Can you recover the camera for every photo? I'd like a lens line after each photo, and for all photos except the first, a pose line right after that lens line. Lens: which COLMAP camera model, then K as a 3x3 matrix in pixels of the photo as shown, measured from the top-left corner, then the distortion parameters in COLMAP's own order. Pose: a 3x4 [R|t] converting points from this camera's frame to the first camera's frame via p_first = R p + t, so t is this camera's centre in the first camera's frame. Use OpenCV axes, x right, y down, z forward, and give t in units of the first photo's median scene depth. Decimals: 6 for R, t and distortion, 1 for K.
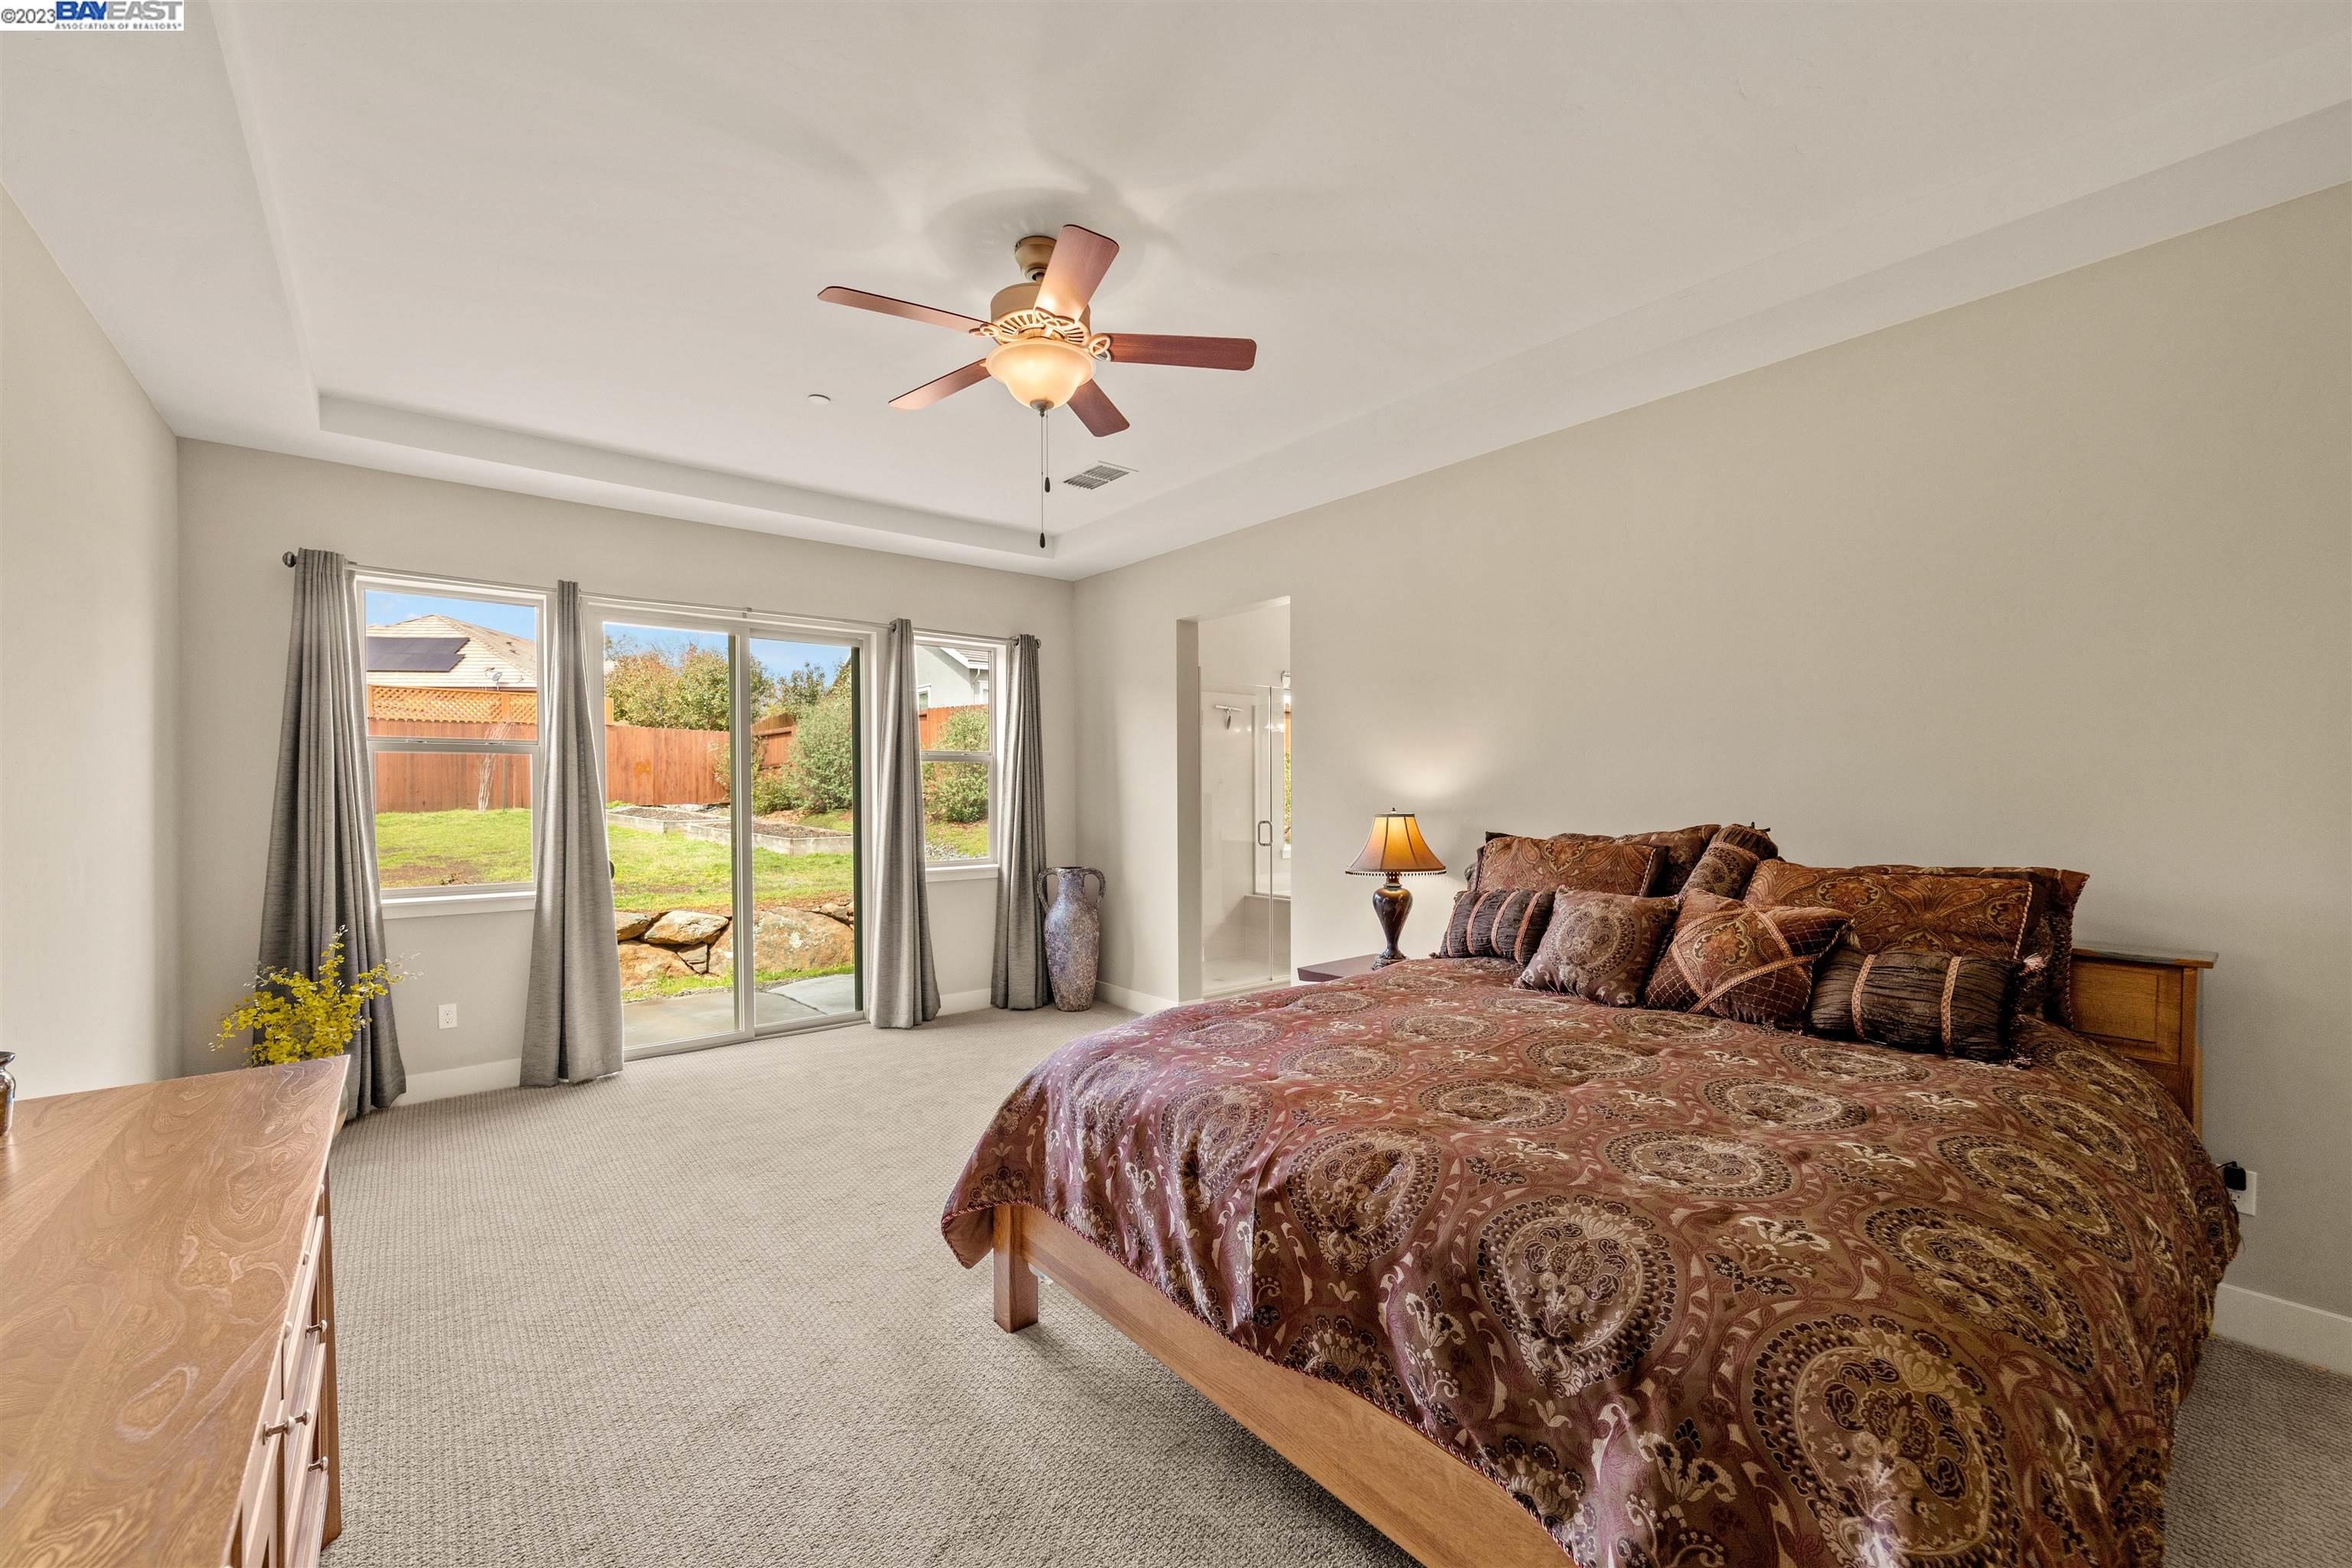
lens RADIAL K [[941.8, 0, 1175.4], [0, 941.8, 792.2], [0, 0, 1]] dist [-0.011825, 0.000565]
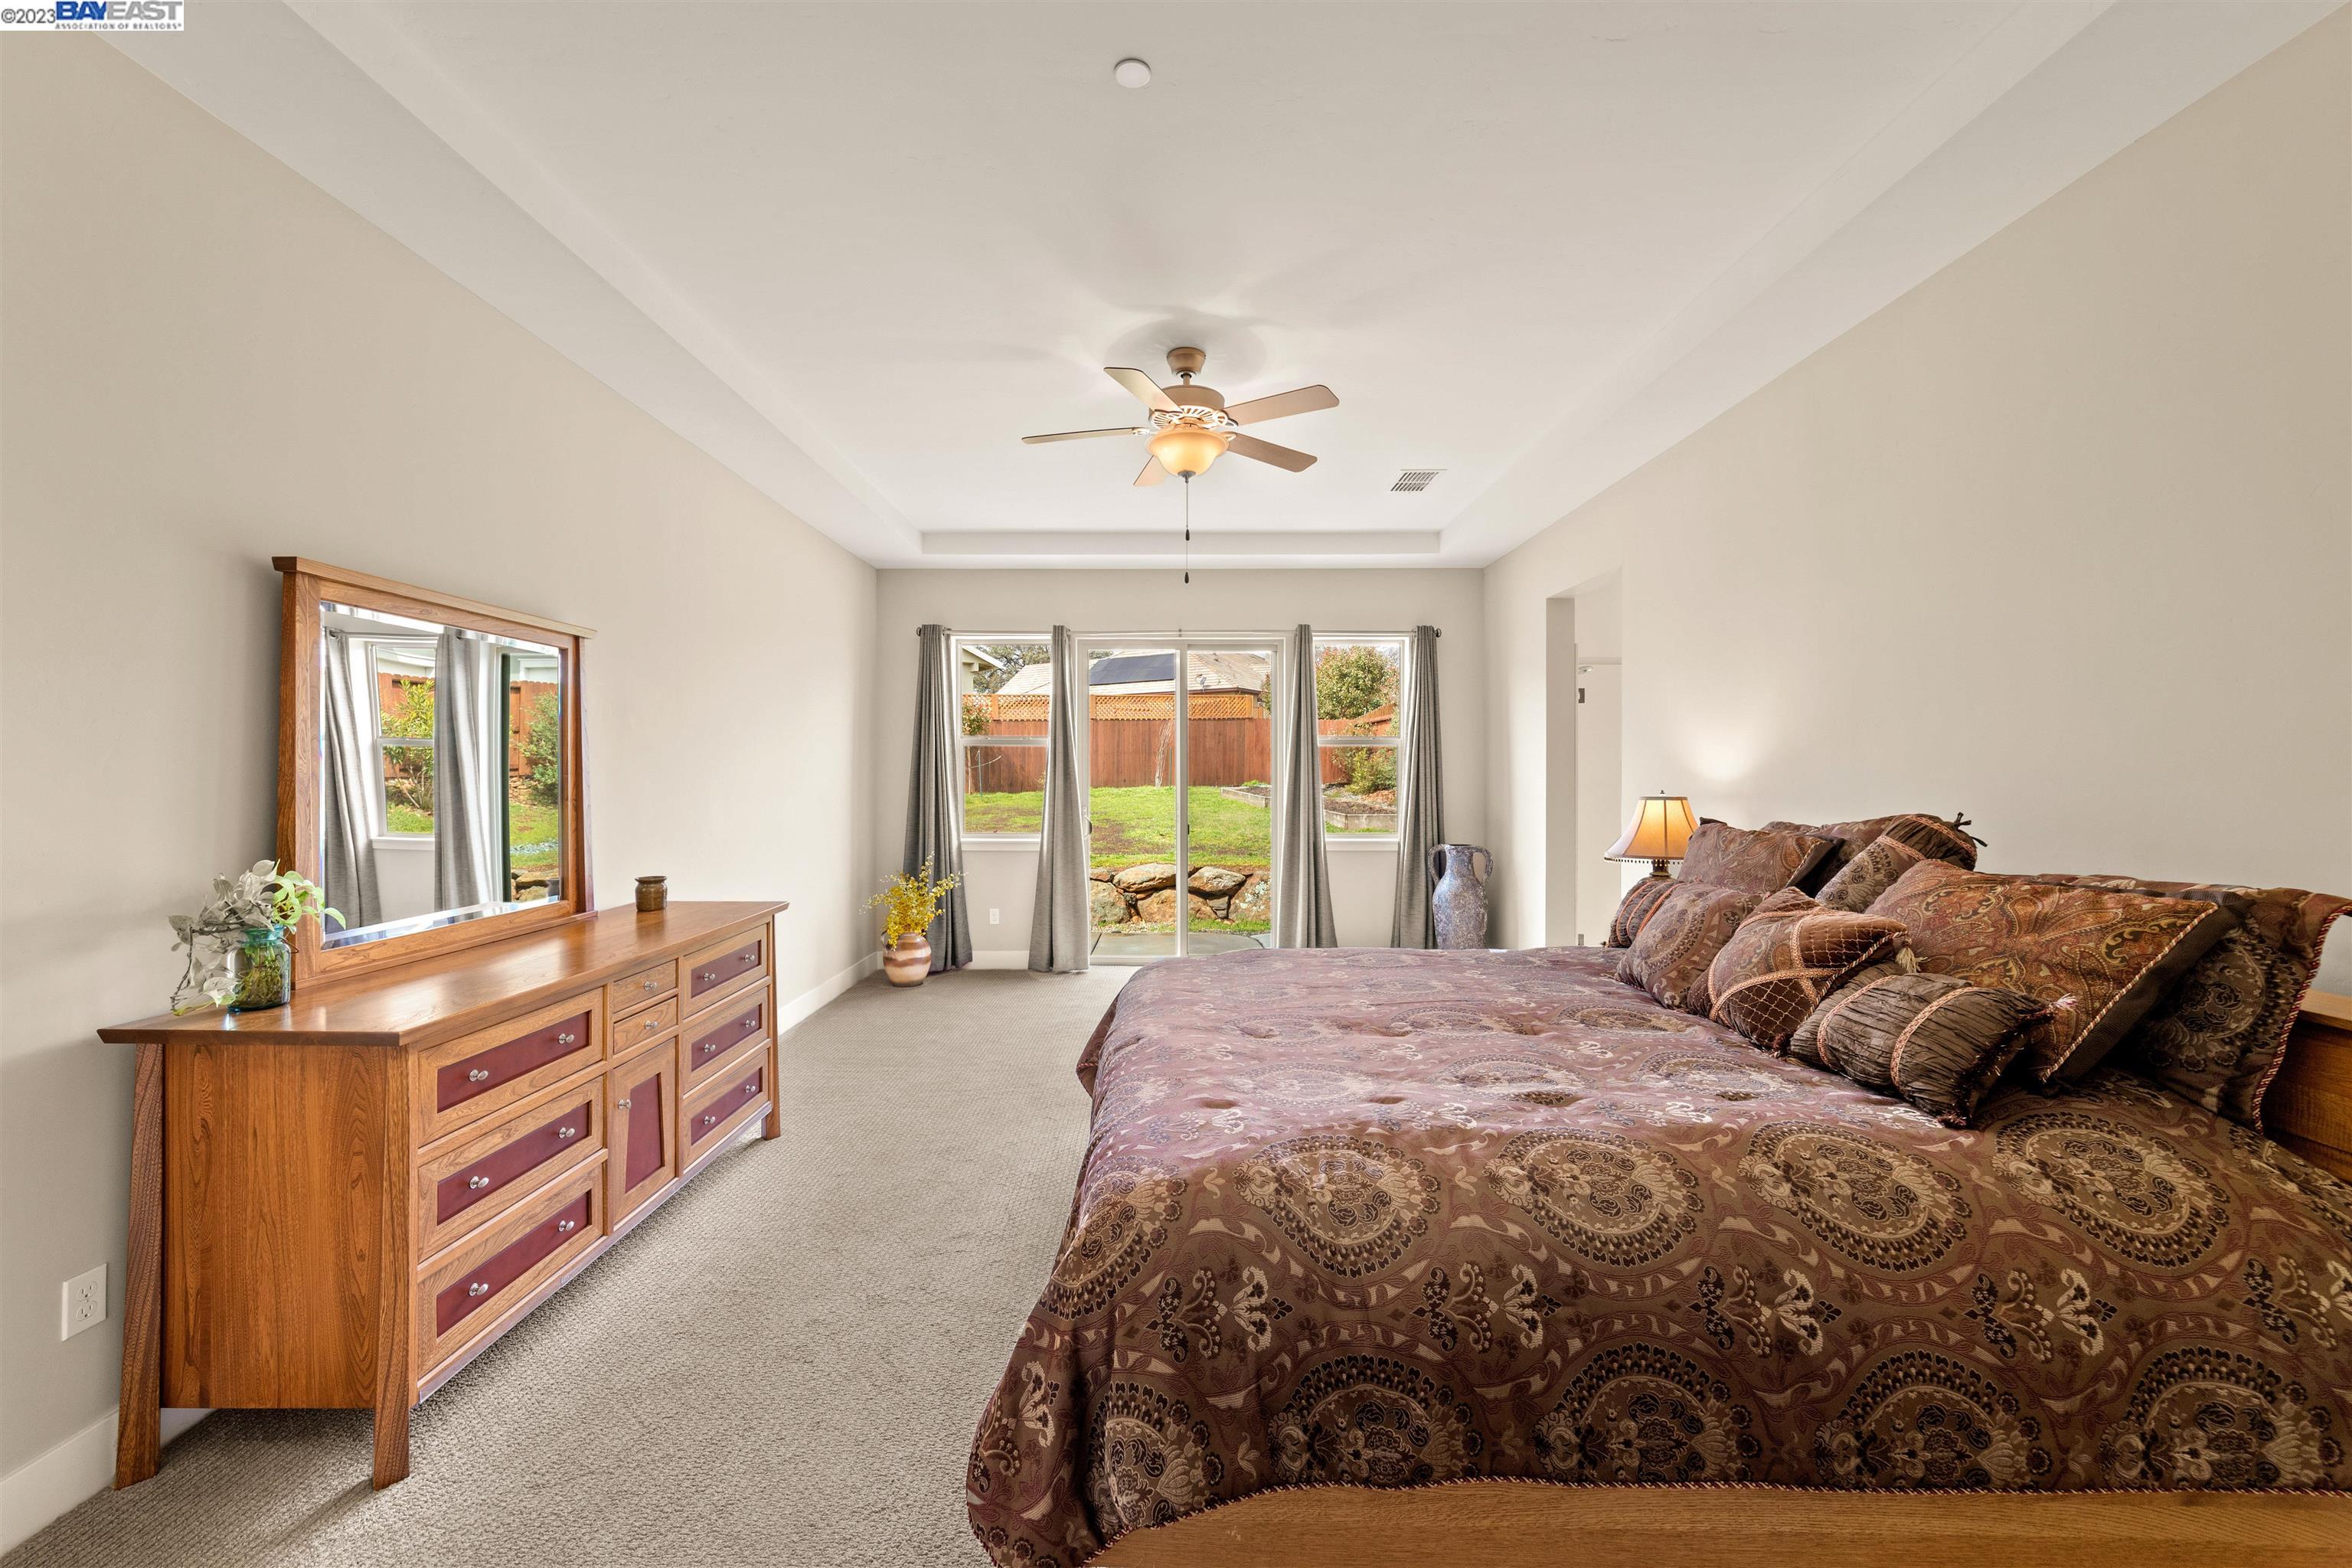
lens RADIAL K [[941.8, 0, 1175.8], [0, 941.8, 771.1], [0, 0, 1]] dist [-0.011825, 0.000565]
pose [[0.772113, 0.002100, -0.635482, 0.453764], [-0.004210, 0.999989, -0.001810, 0.001091], [0.635471, 0.004073, 0.772114, -0.009427]]
